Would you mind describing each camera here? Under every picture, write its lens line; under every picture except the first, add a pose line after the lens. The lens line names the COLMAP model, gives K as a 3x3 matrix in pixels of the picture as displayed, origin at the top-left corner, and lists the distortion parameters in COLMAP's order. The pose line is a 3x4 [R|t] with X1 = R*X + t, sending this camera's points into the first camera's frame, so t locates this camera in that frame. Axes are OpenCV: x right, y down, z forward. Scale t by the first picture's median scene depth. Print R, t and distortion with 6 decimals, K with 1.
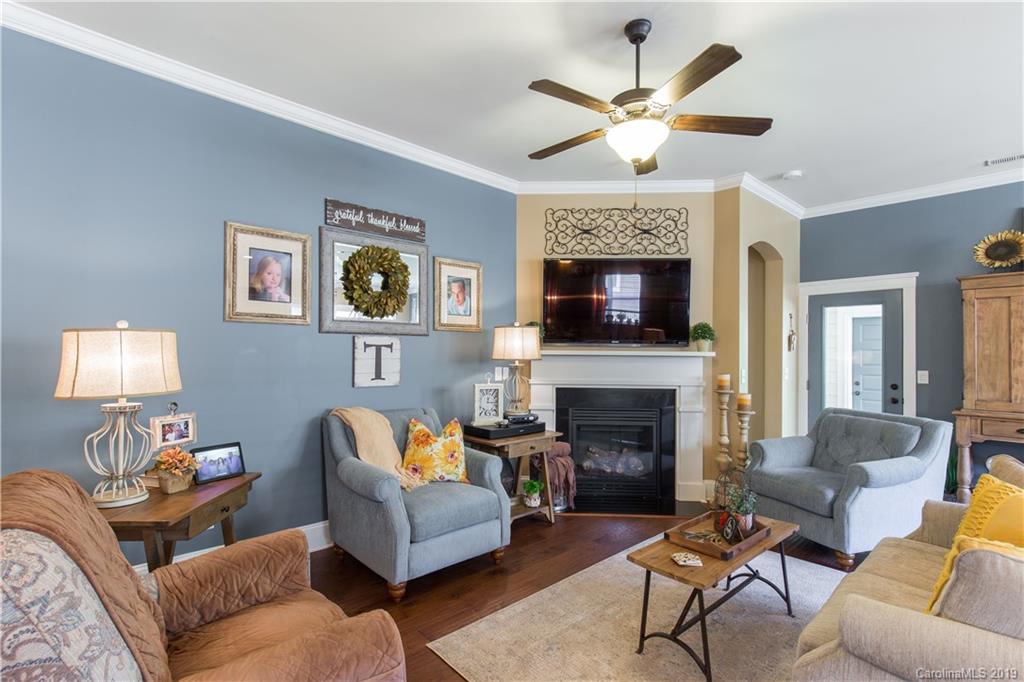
lens RADIAL K [[465.6, 0, 510.6], [0, 465.6, 349.9], [0, 0, 1]] dist [-0.000474, 0.000041]
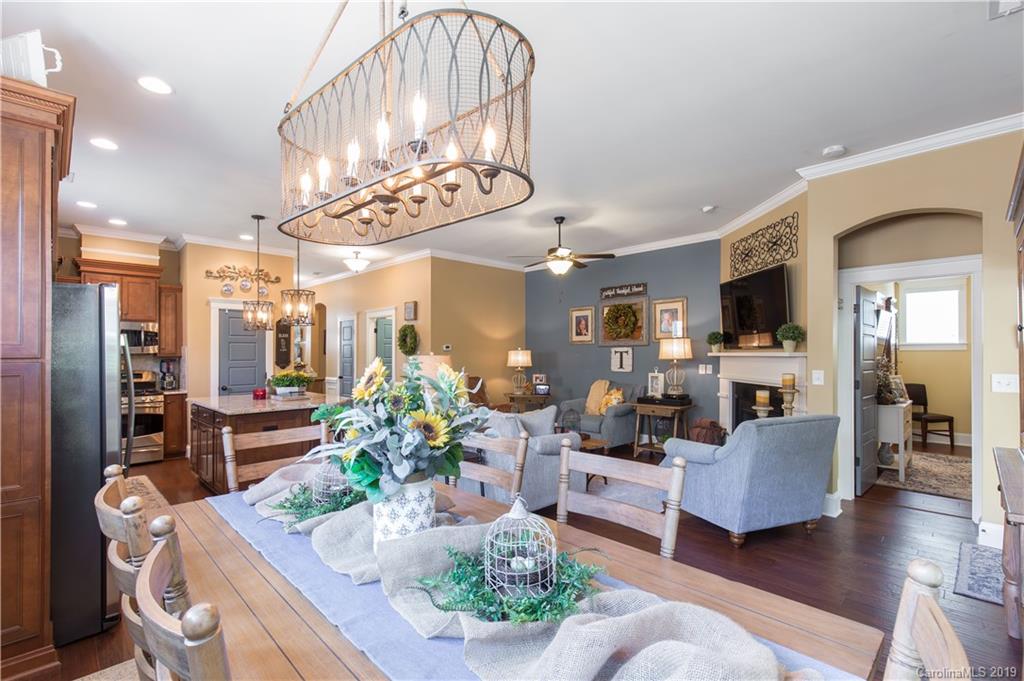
lens RADIAL K [[465.6, 0, 512.6], [0, 465.6, 349.8], [0, 0, 1]] dist [-0.000474, 0.000041]
pose [[0.046564, -0.013769, -0.998820, 1.741889], [0.013556, 0.999822, -0.013151, 0.002022], [0.998823, -0.012928, 0.046743, 0.426124]]
